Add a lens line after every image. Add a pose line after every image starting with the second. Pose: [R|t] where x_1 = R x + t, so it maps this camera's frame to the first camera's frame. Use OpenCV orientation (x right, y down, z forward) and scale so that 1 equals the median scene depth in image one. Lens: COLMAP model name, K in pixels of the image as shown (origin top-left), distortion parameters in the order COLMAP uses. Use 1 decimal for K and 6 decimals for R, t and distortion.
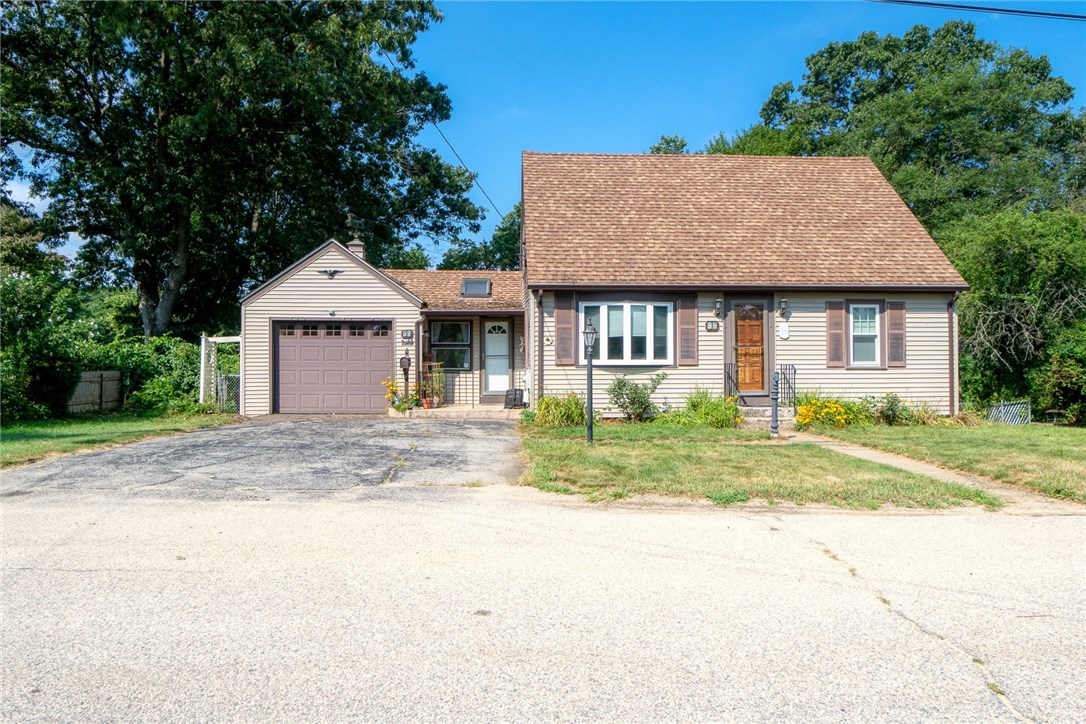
lens RADIAL K [[465.3, 0, 546.1], [0, 465.3, 357.2], [0, 0, 1]] dist [0.000795, 0.000040]
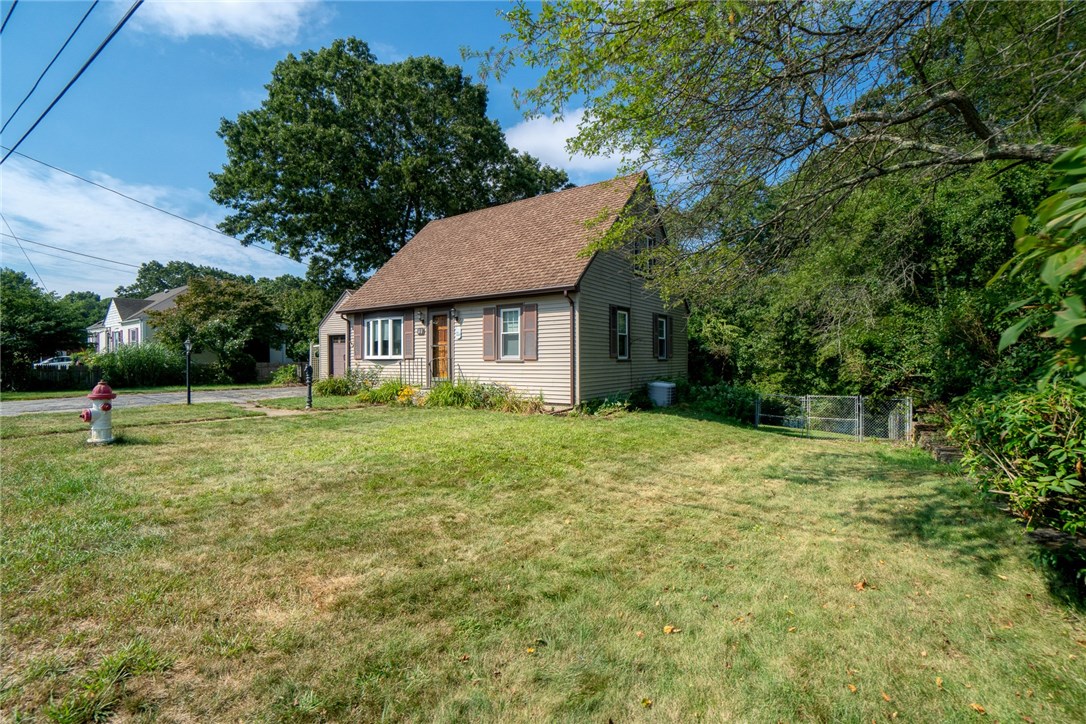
lens RADIAL K [[465.3, 0, 546.1], [0, 465.3, 357.2], [0, 0, 1]] dist [0.000795, 0.000040]
pose [[0.805647, -0.004870, -0.592376, 1.482347], [0.013974, 0.999844, 0.010785, 0.001016], [0.592231, -0.016966, 0.805590, 0.086313]]
